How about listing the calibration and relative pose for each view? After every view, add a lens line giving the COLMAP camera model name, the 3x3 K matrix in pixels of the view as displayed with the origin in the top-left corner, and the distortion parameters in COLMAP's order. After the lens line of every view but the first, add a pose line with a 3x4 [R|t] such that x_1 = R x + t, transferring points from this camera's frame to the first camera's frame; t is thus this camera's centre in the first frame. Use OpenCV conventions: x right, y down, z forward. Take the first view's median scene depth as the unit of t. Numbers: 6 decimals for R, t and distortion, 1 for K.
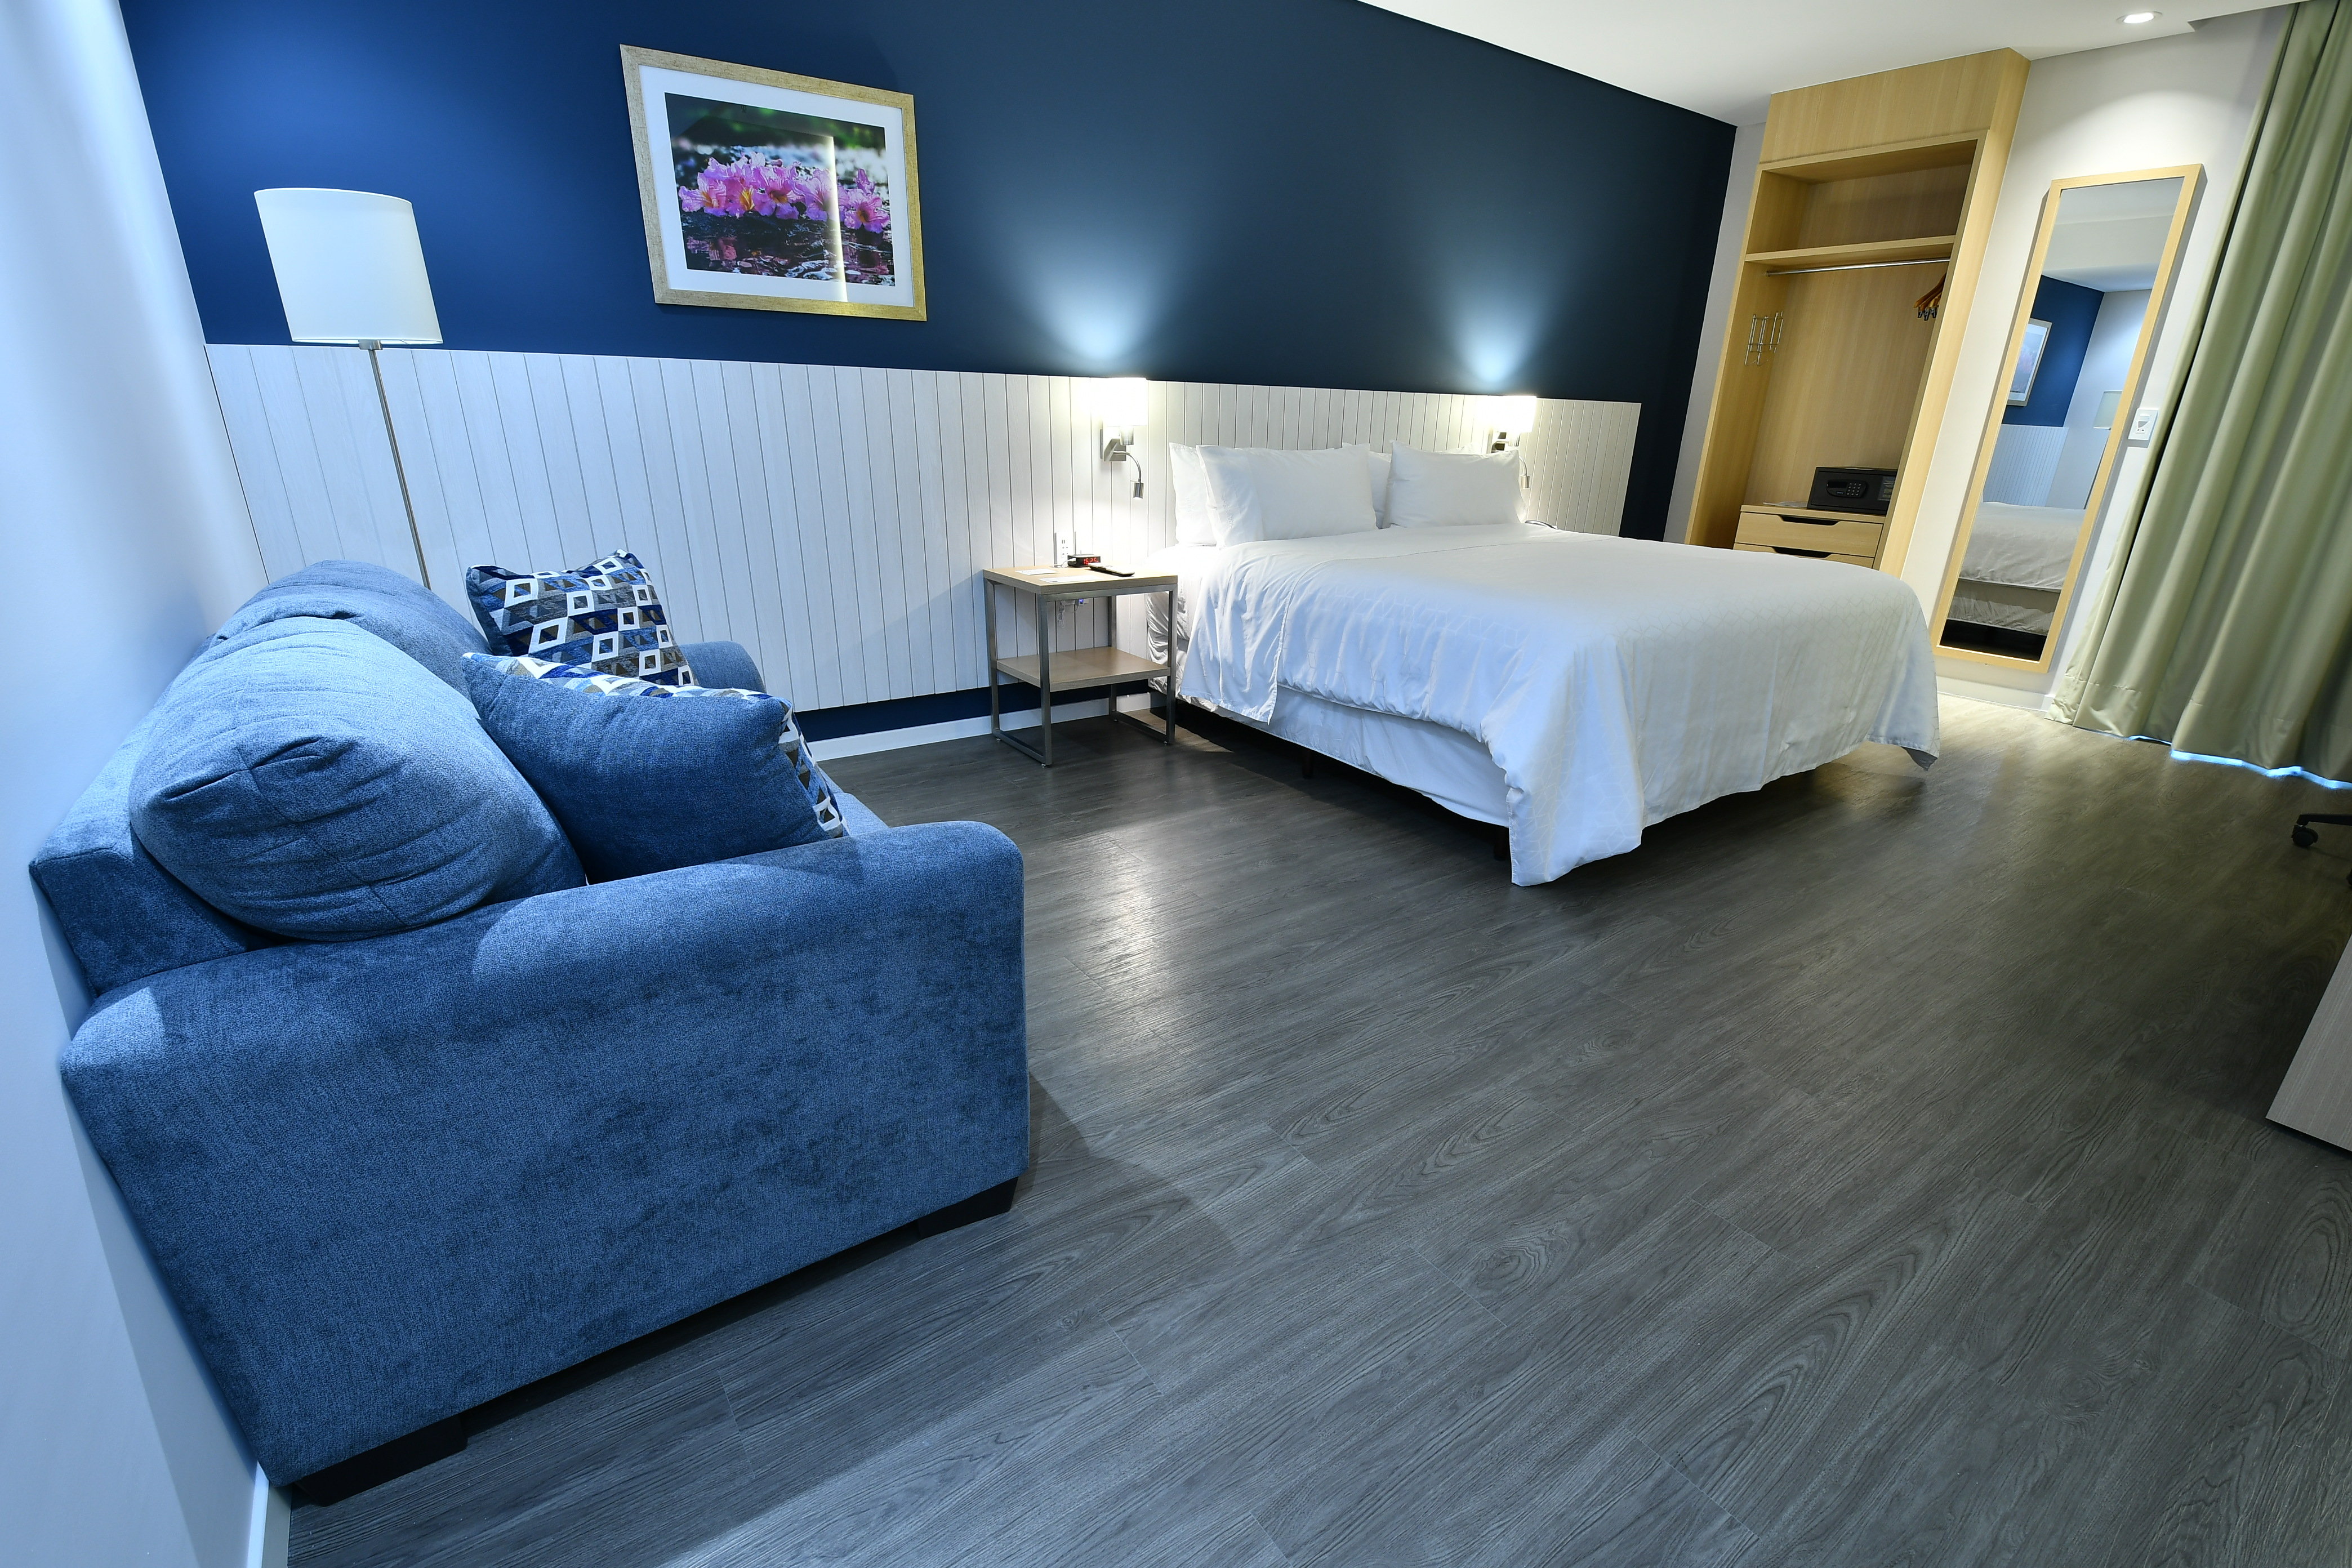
lens RADIAL K [[1037.1, 0, 1178.7], [0, 1037.1, 825.7], [0, 0, 1]] dist [0.017314, -0.026525]
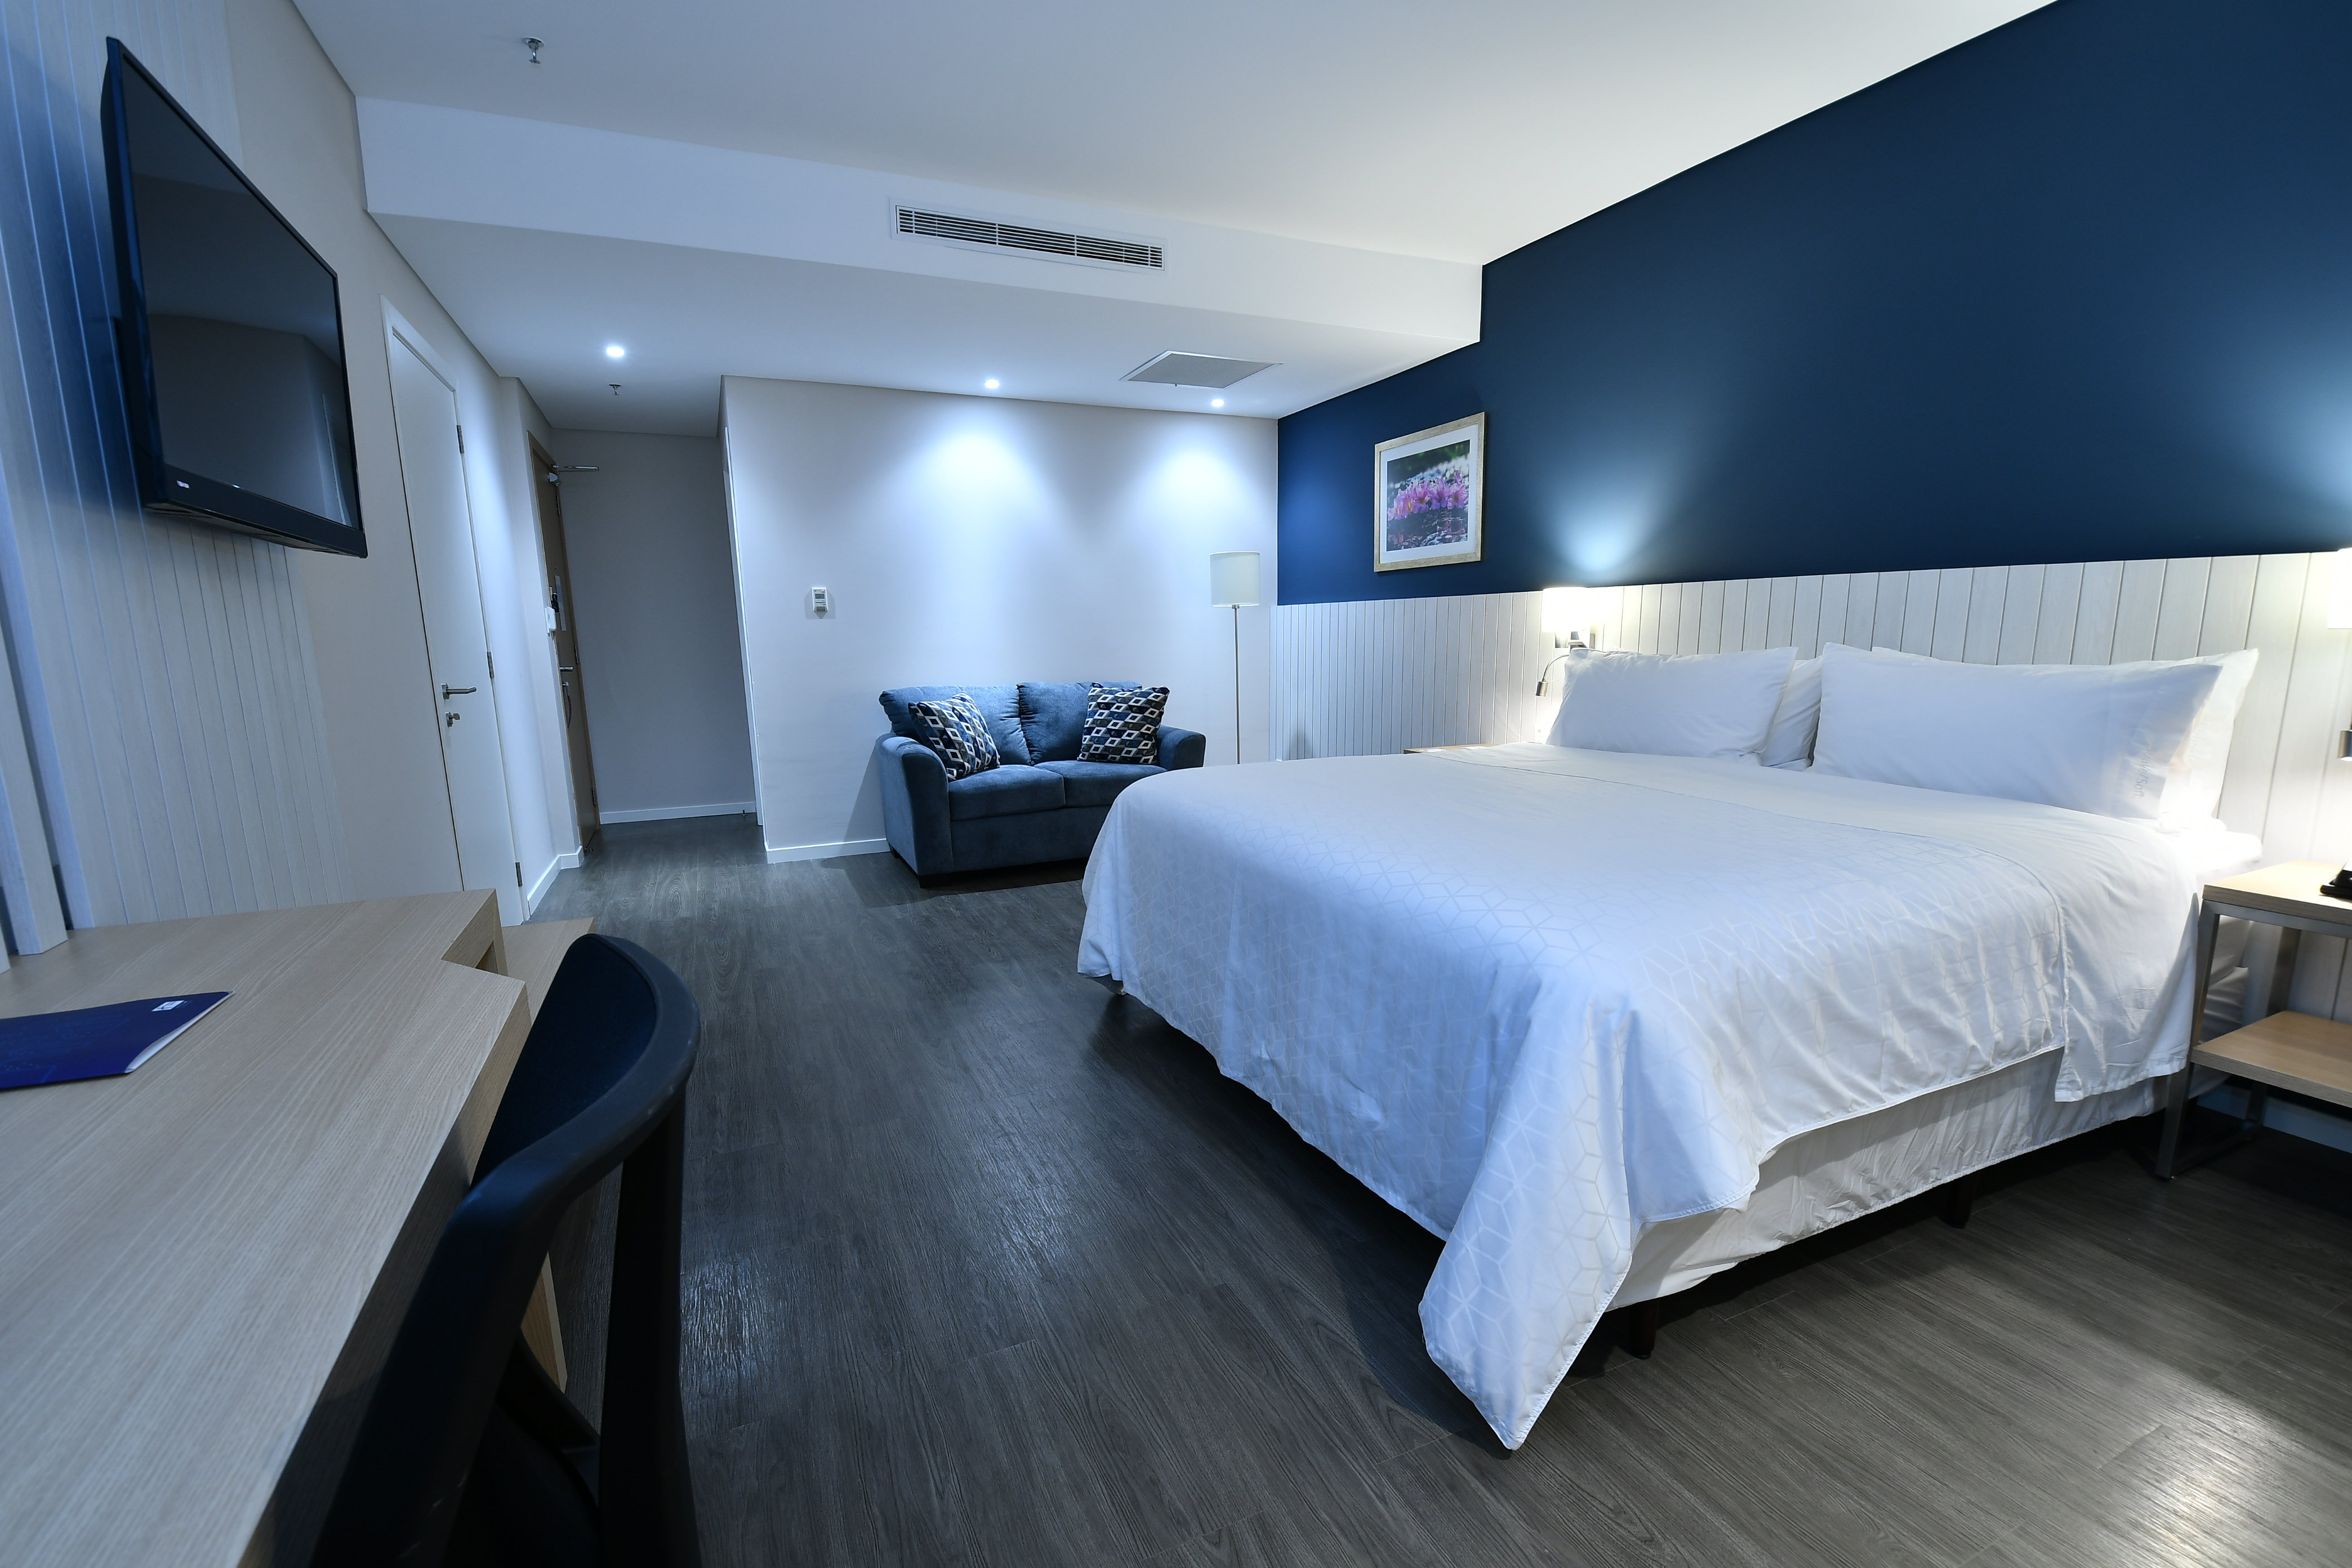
lens RADIAL K [[1036.3, 0, 1177.1], [0, 1036.3, 825.6], [0, 0, 1]] dist [0.011474, -0.020815]
pose [[-0.197049, 0.168366, -0.965828, 1.325911], [-0.343087, 0.911010, 0.228807, -0.381460], [0.918403, 0.376449, -0.121749, 1.031214]]
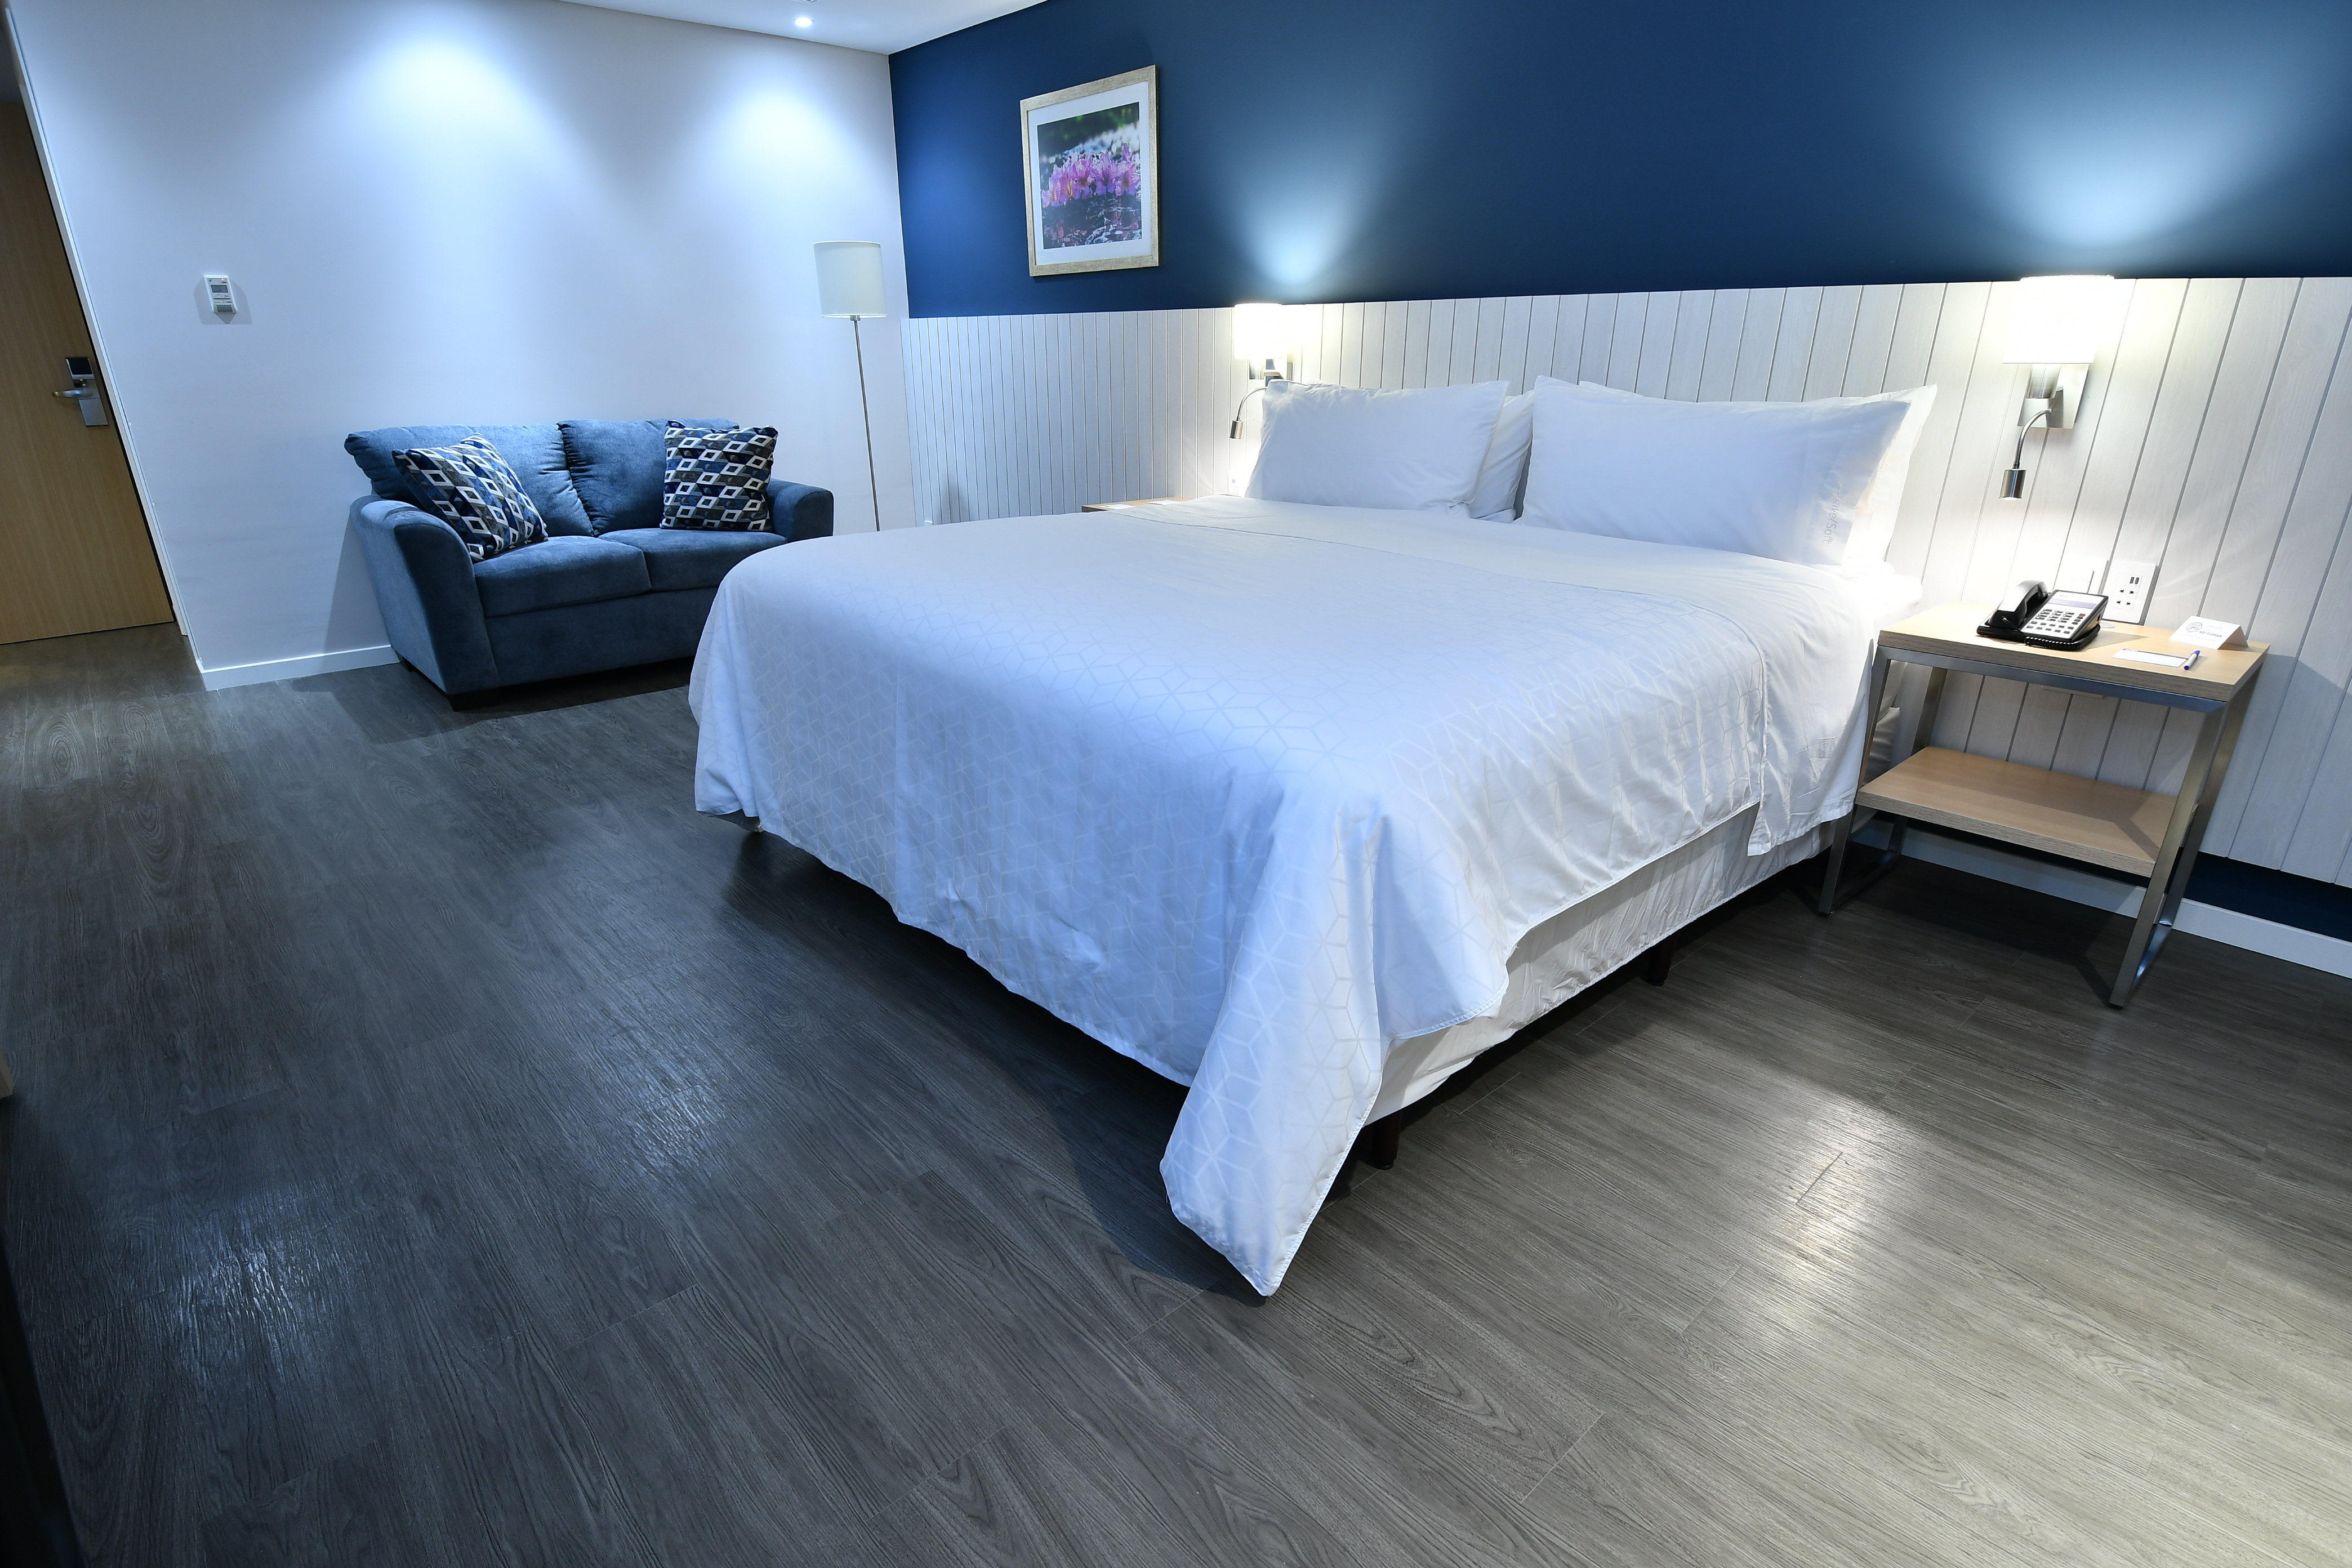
lens RADIAL K [[1173.5, 0, 1181.7], [0, 1173.5, 831.1], [0, 0, 1]] dist [0.018510, -0.026736]
pose [[0.111201, 0.359688, -0.926423, 1.265926], [-0.358975, 0.883802, 0.300051, -0.373534], [0.926699, 0.299197, 0.227399, 1.015603]]
